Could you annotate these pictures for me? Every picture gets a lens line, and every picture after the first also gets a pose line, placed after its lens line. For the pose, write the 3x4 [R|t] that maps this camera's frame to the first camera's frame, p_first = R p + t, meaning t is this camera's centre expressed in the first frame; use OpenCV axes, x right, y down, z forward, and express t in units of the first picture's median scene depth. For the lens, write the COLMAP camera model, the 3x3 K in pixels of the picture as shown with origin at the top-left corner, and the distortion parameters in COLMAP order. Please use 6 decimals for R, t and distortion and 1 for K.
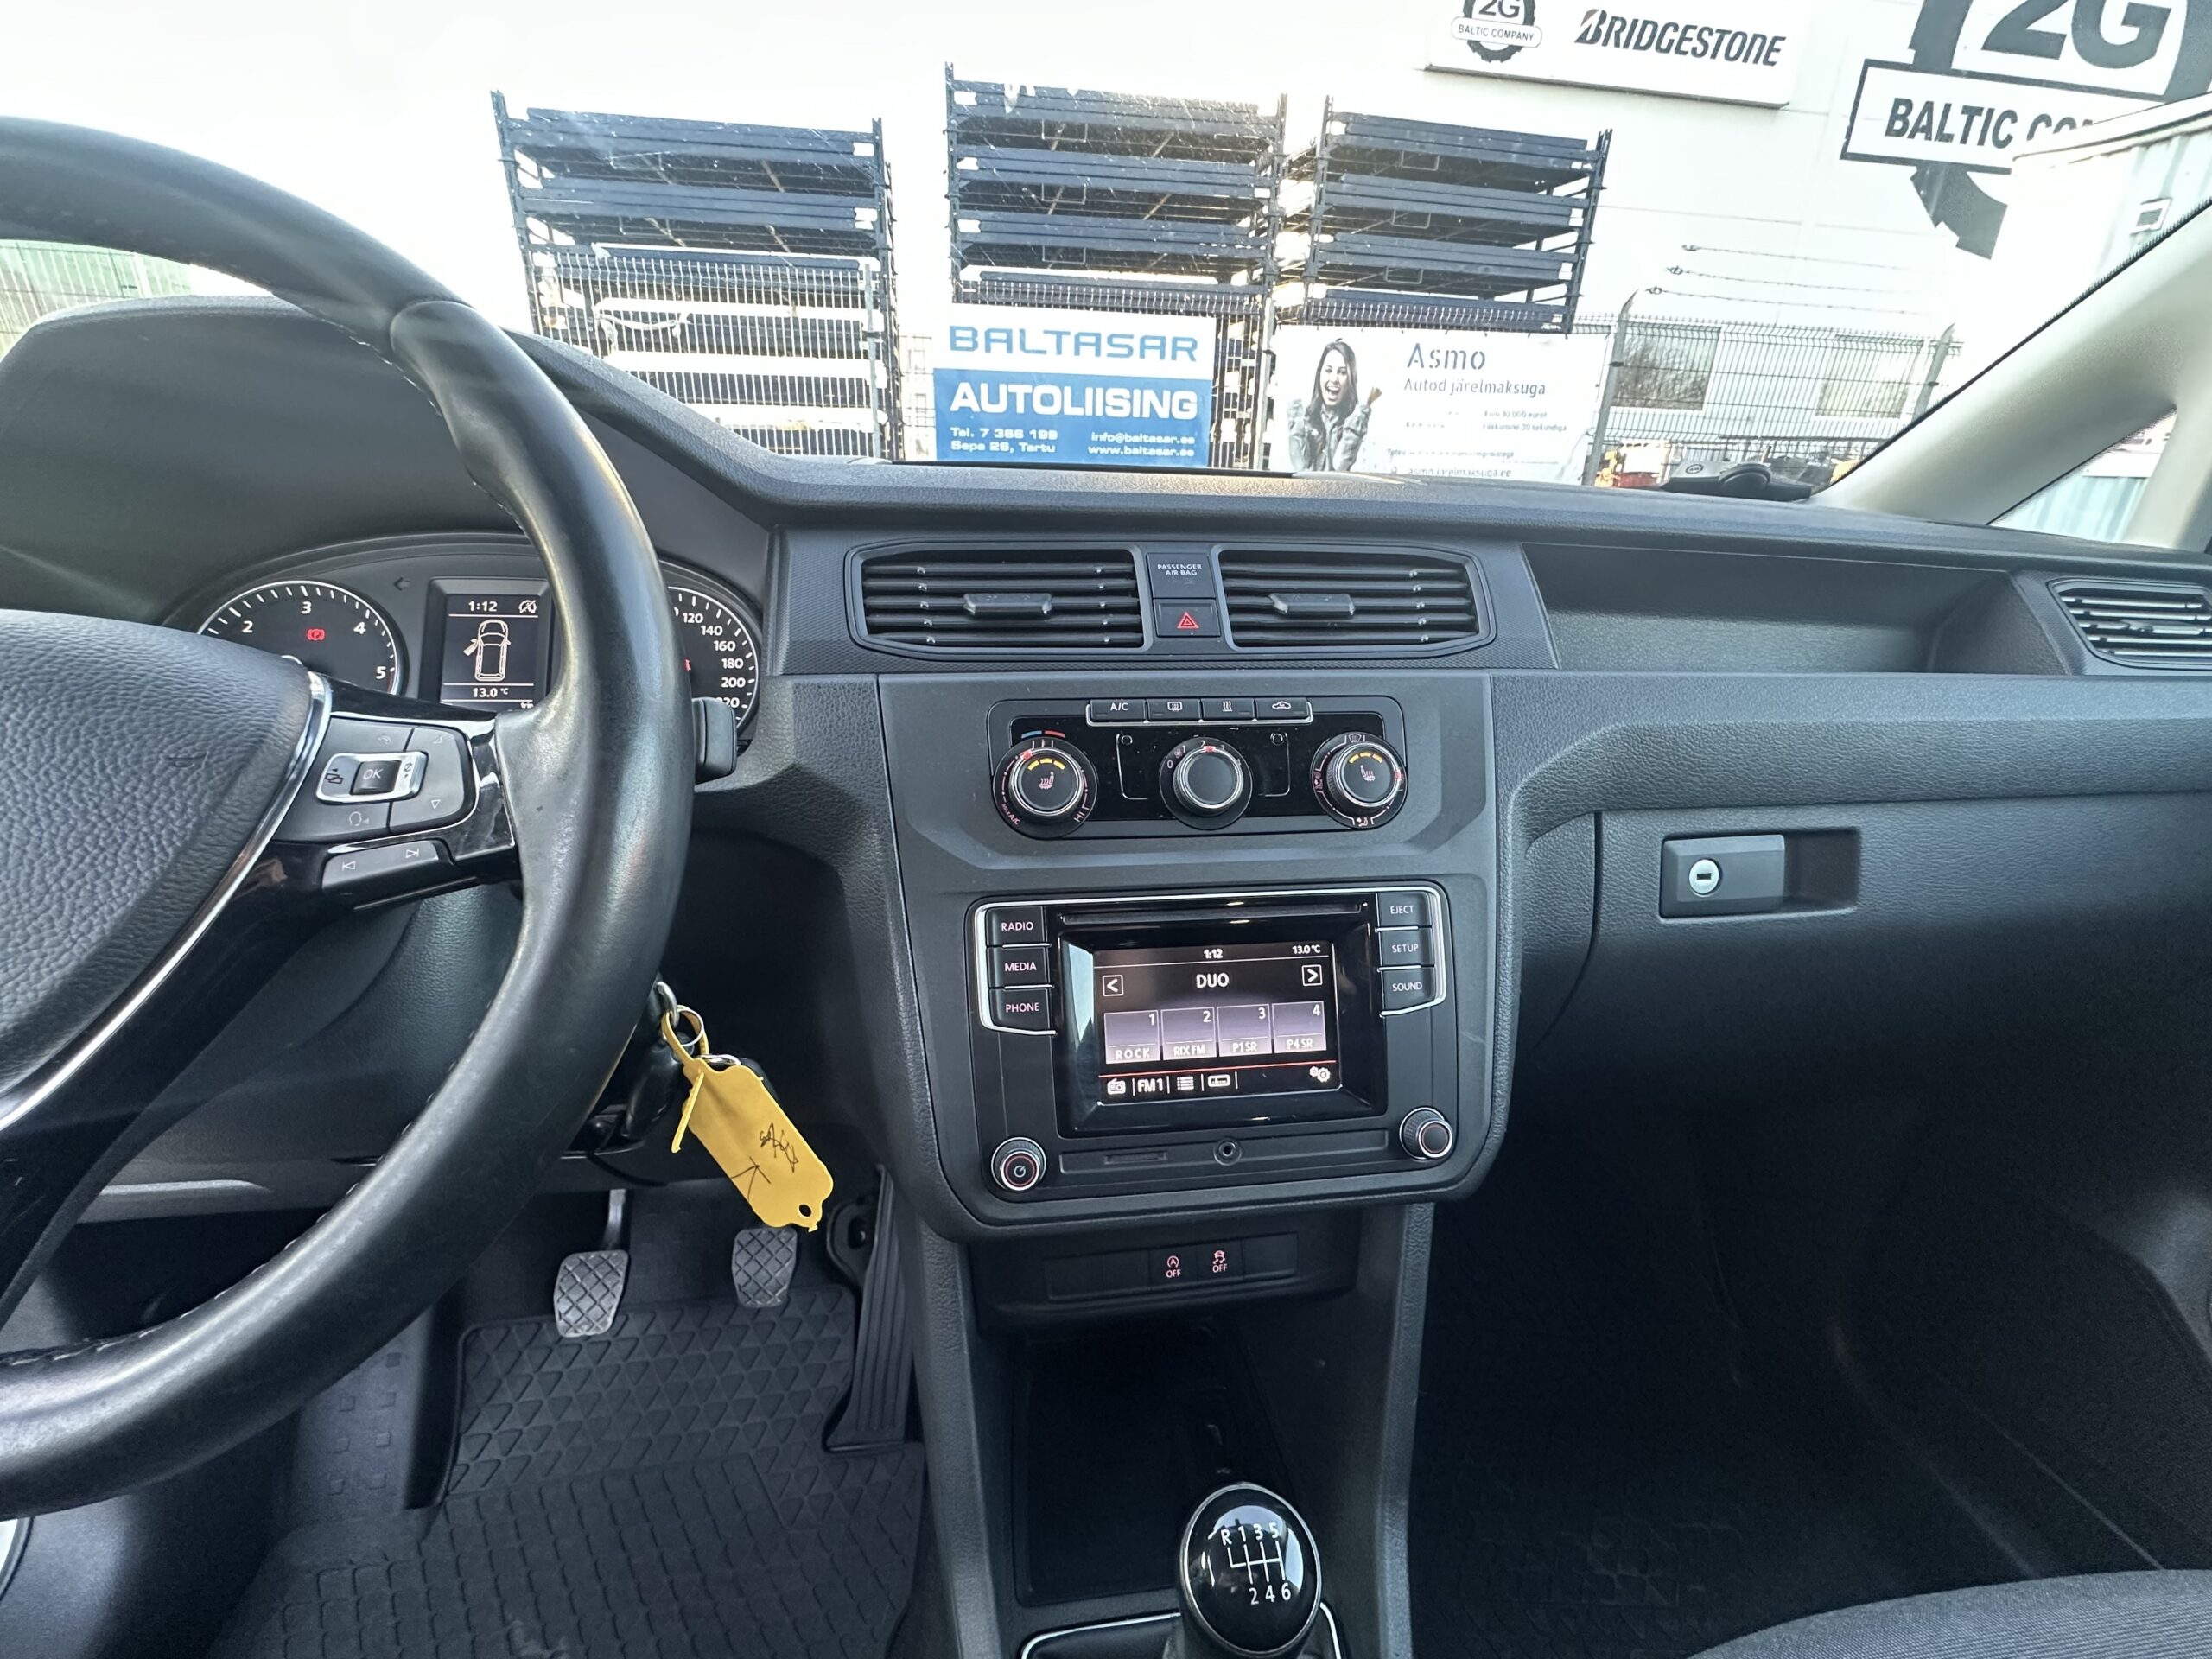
lens RADIAL K [[952.4, 0, 1106.0], [0, 952.4, 829.5], [0, 0, 1]] dist [0.000142, 0.000427]
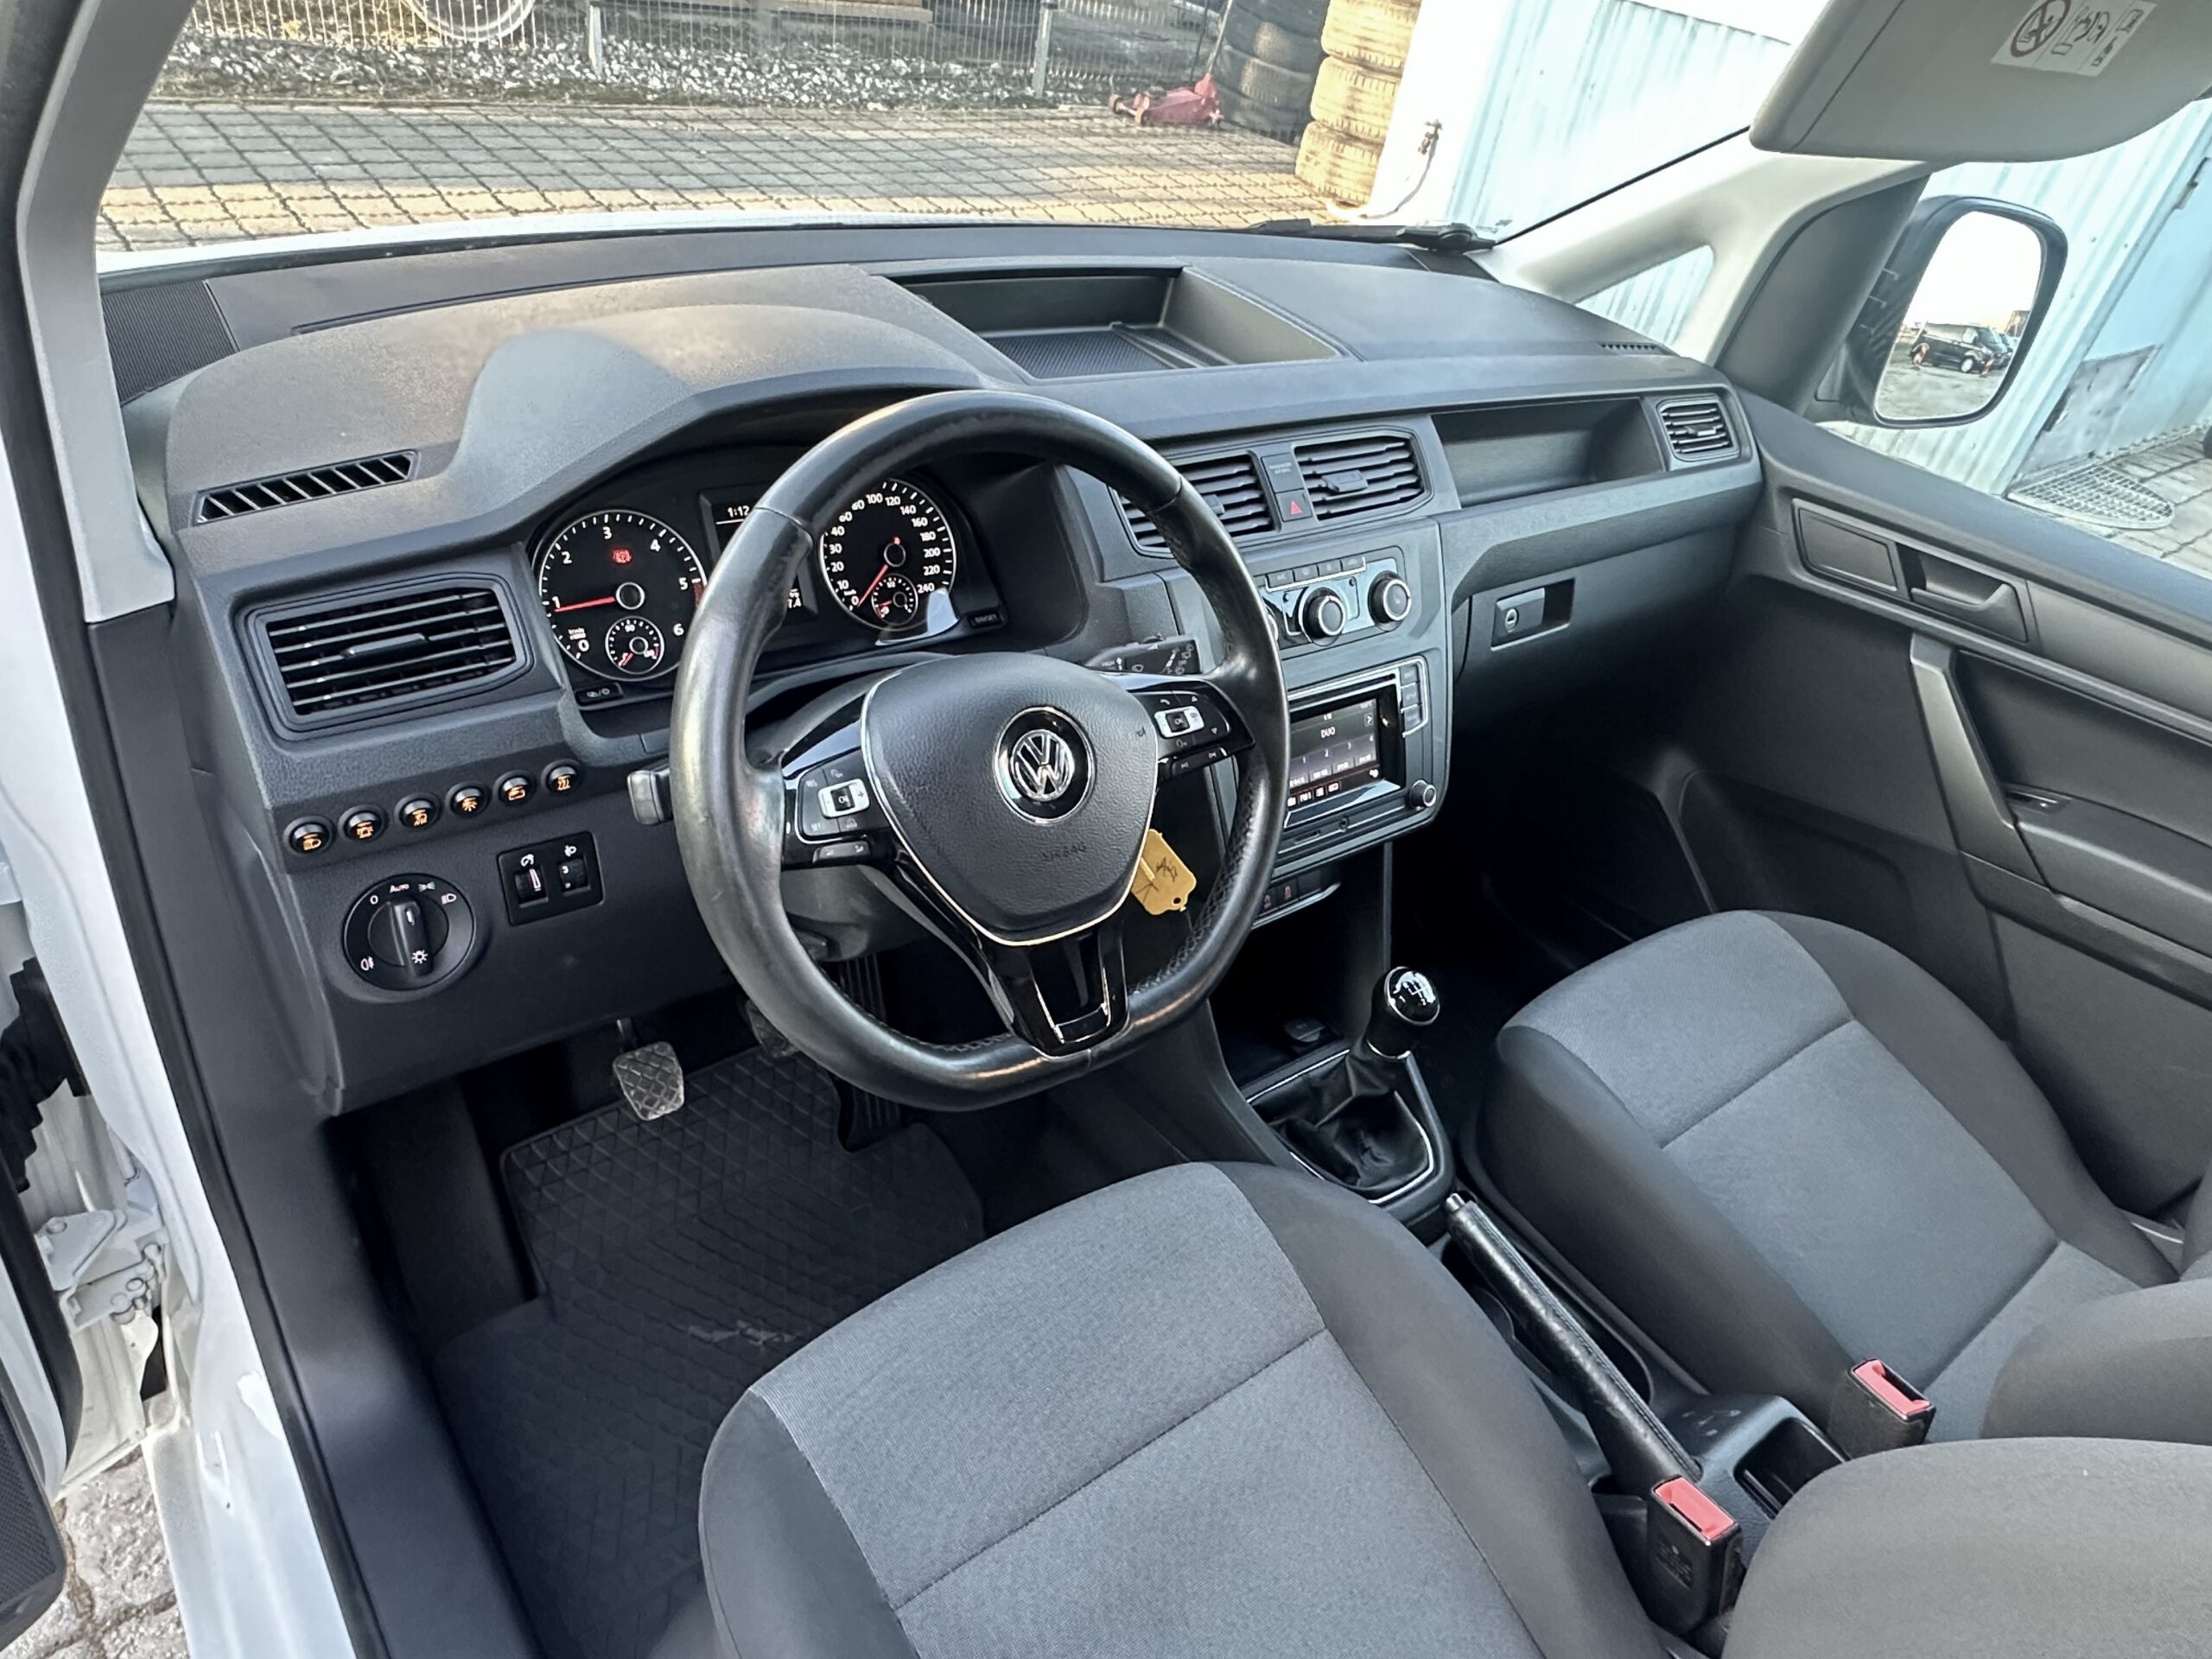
lens RADIAL K [[1461.4, 0, 1106.0], [0, 1461.4, 829.5], [0, 0, 1]] dist [0.008009, -0.000181]
pose [[0.857989, -0.196144, 0.474744, -1.290999], [0.039552, 0.946707, 0.319658, -0.454103], [-0.512142, -0.255486, 0.820023, -0.851971]]
